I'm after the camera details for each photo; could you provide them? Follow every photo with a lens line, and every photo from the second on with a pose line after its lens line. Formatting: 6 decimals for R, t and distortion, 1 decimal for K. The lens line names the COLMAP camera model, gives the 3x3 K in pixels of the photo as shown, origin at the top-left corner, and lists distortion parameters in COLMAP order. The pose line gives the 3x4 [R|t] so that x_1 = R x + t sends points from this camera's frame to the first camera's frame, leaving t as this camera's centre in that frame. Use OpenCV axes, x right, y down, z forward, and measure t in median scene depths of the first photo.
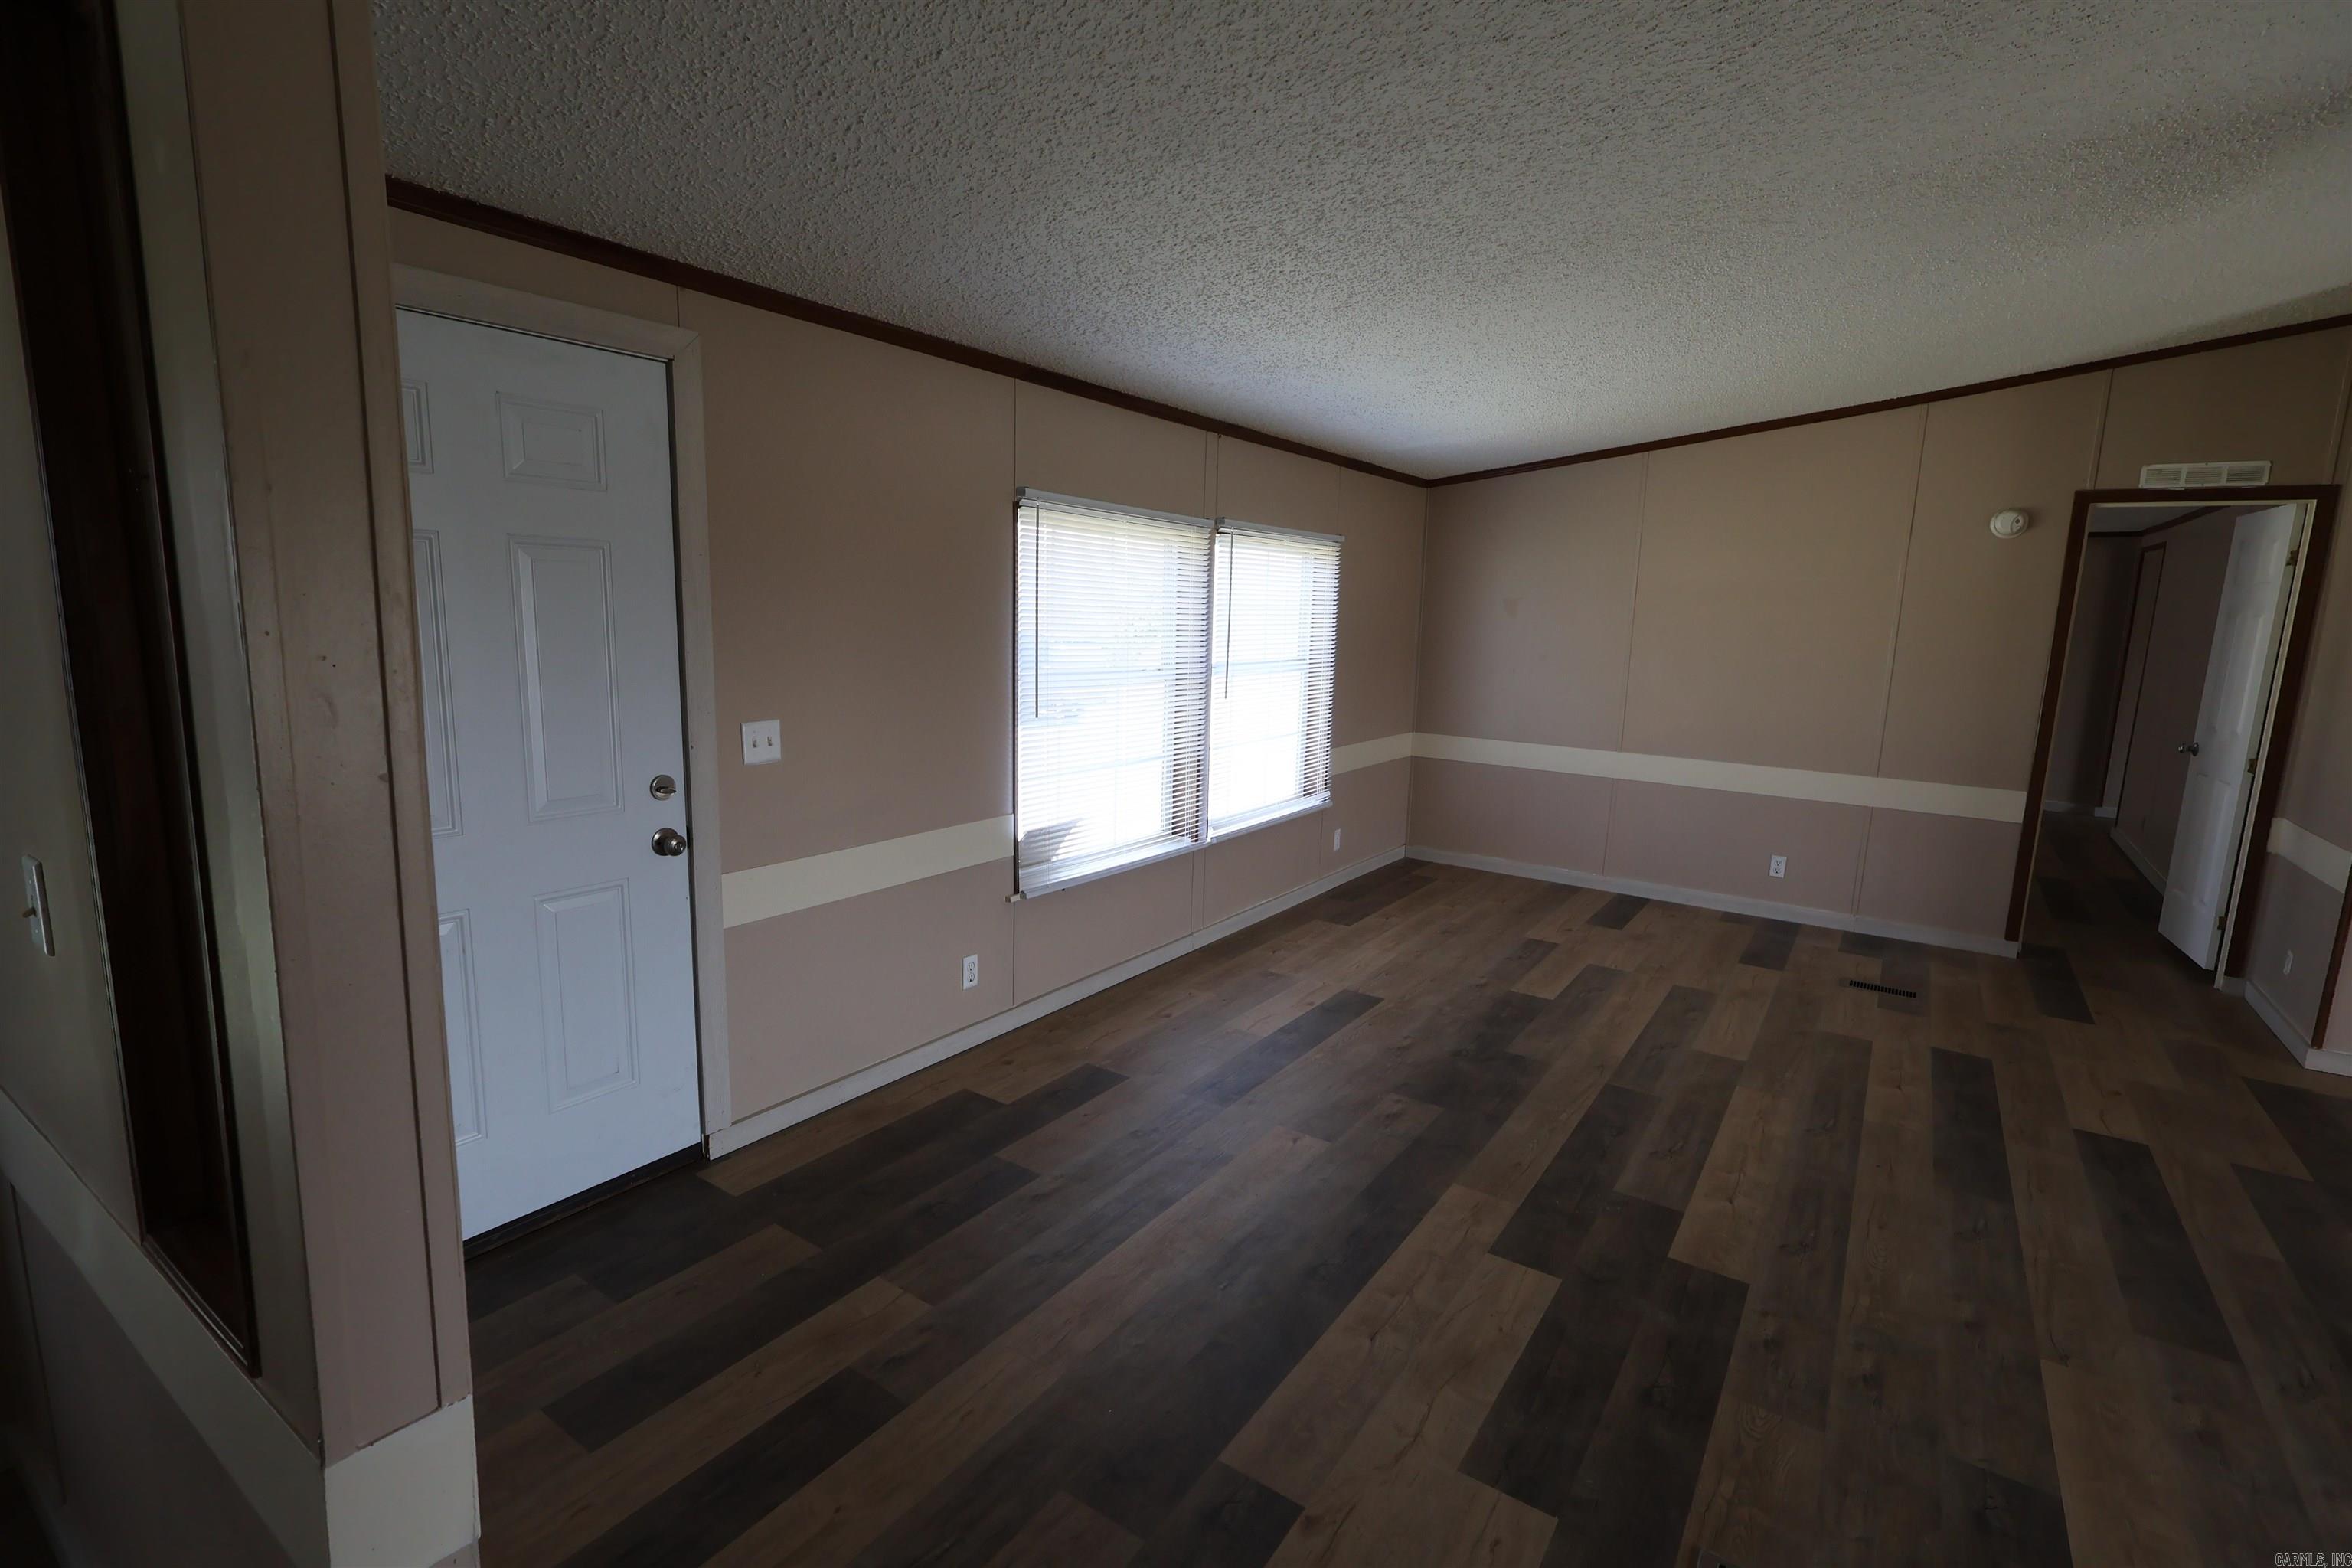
lens RADIAL K [[1082.9, 0, 1171.5], [0, 1082.9, 784.8], [0, 0, 1]] dist [-0.001161, 0.000270]
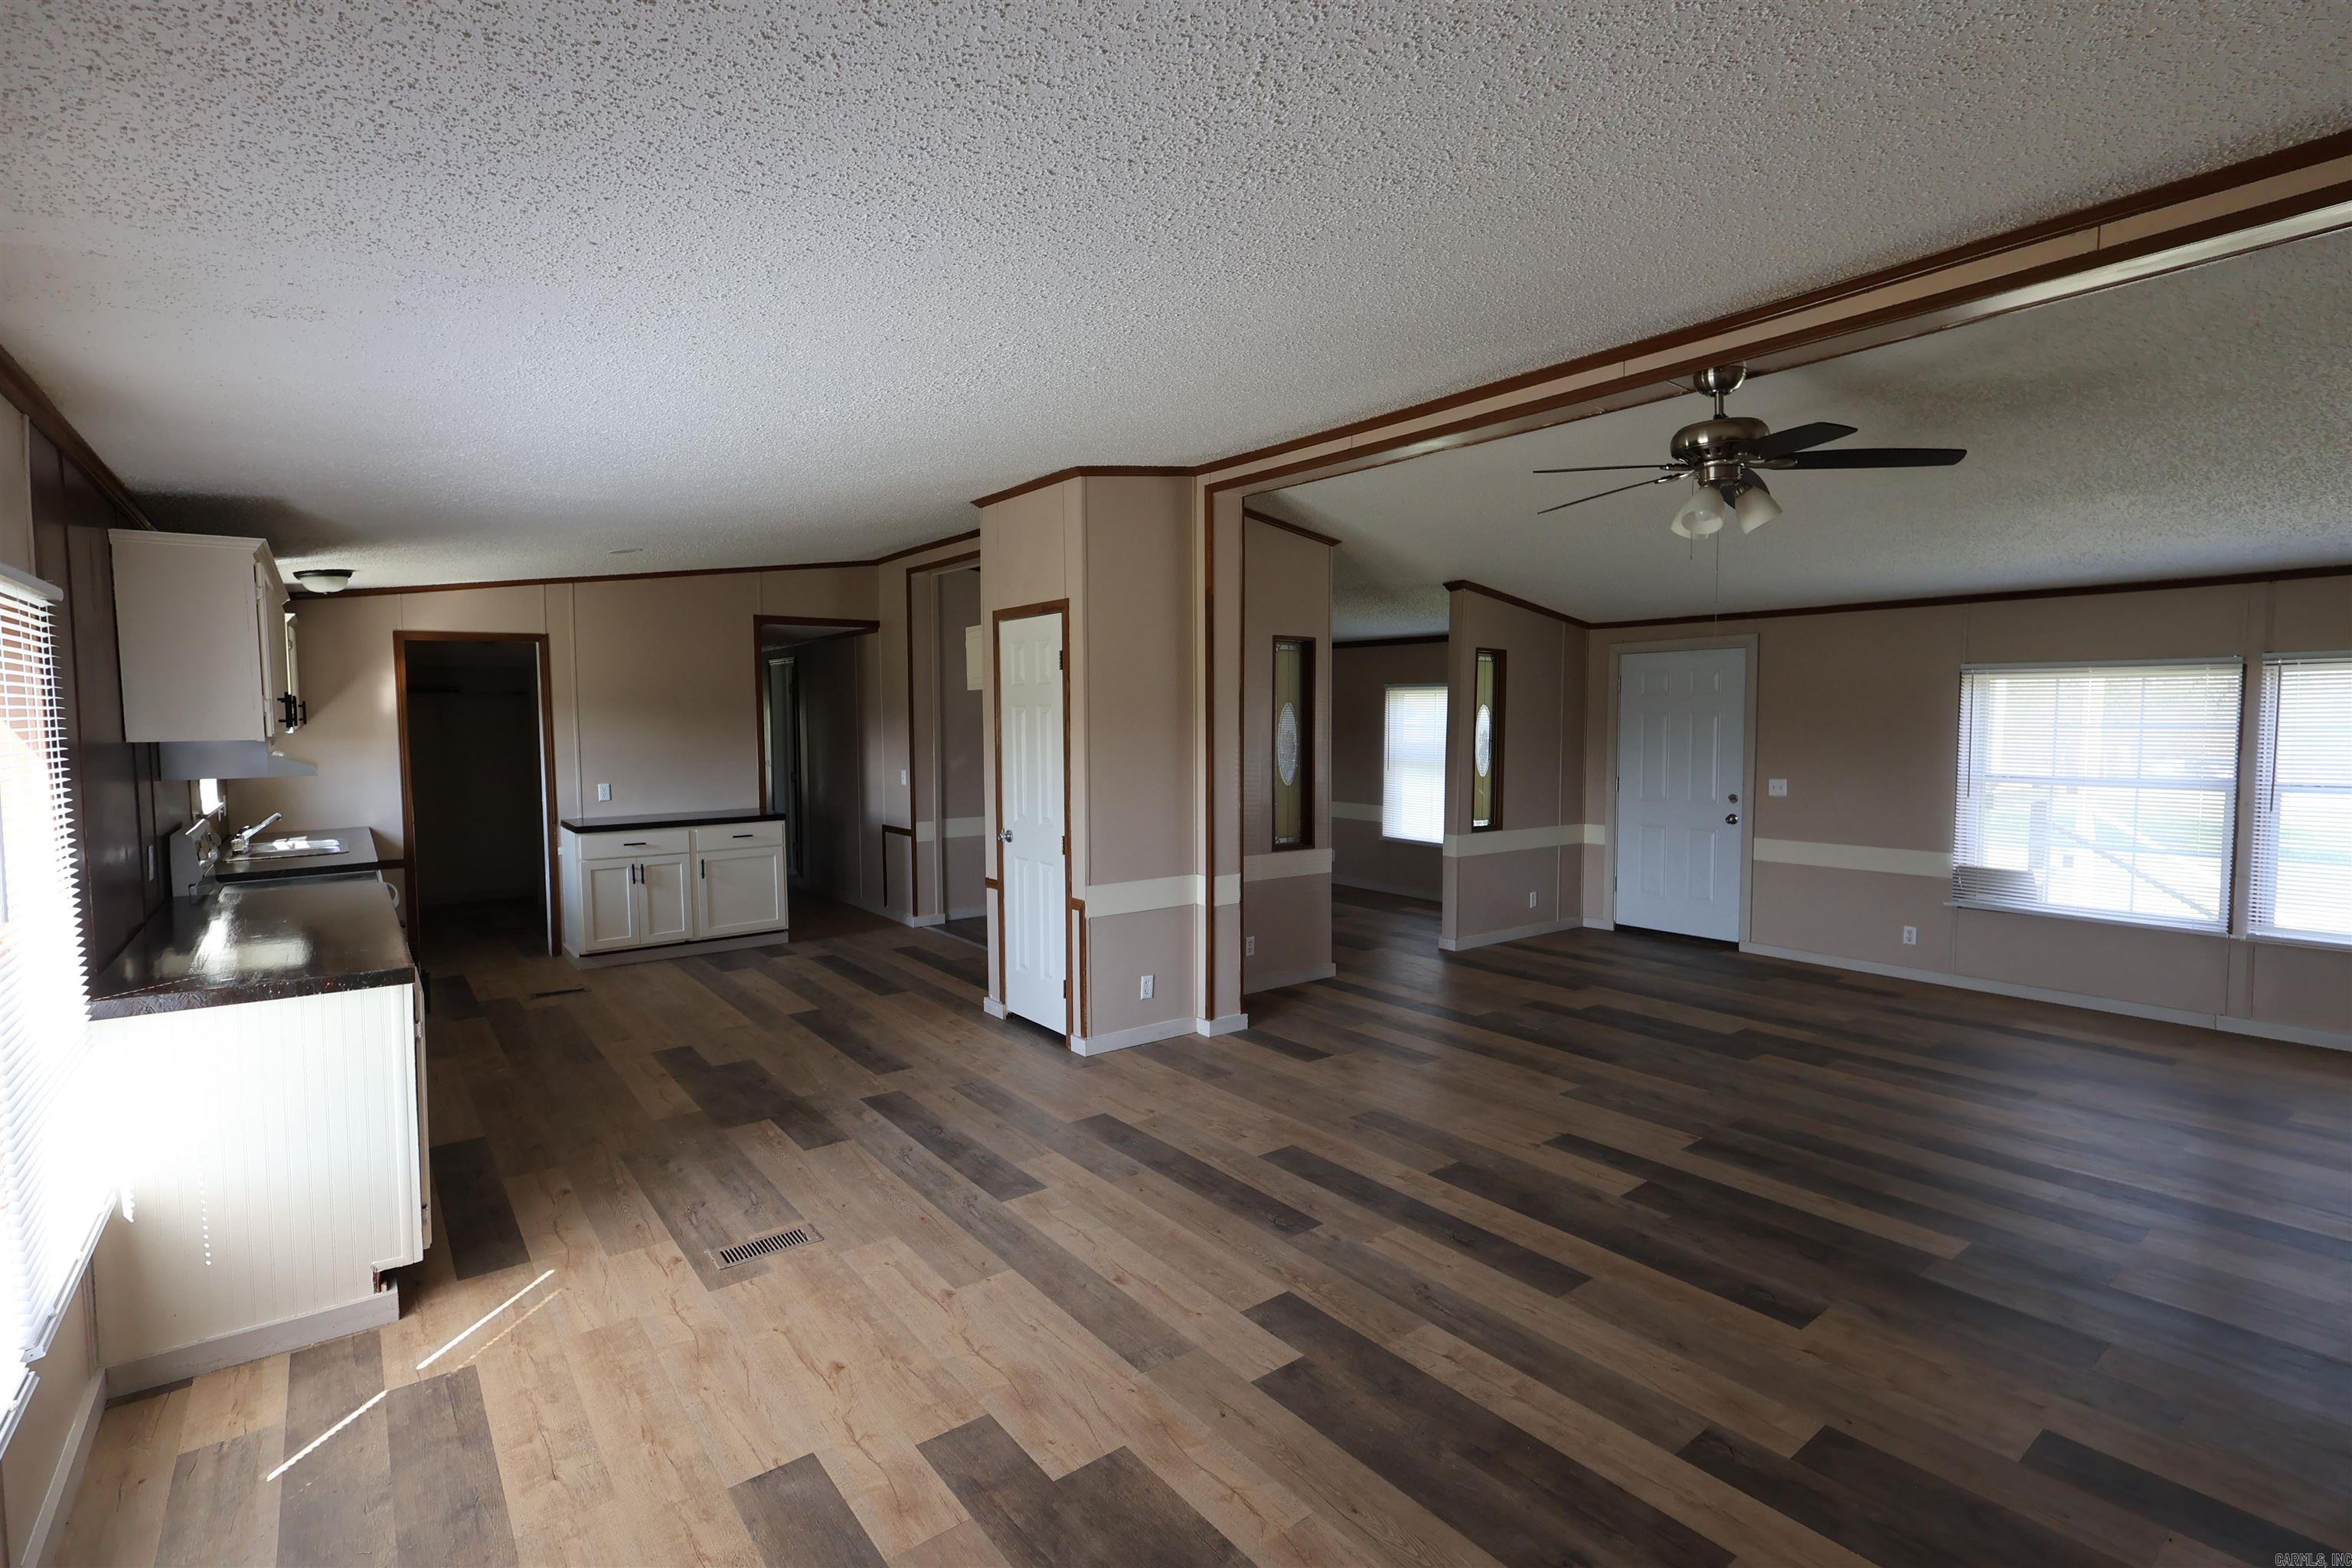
lens RADIAL K [[1082.9, 0, 1171.5], [0, 1082.9, 784.8], [0, 0, 1]] dist [-0.001161, 0.000270]
pose [[-0.306759, 0.026085, -0.951430, 1.860685], [-0.164092, 0.983207, 0.079862, -0.012893], [0.937535, 0.180620, -0.297328, 0.350667]]
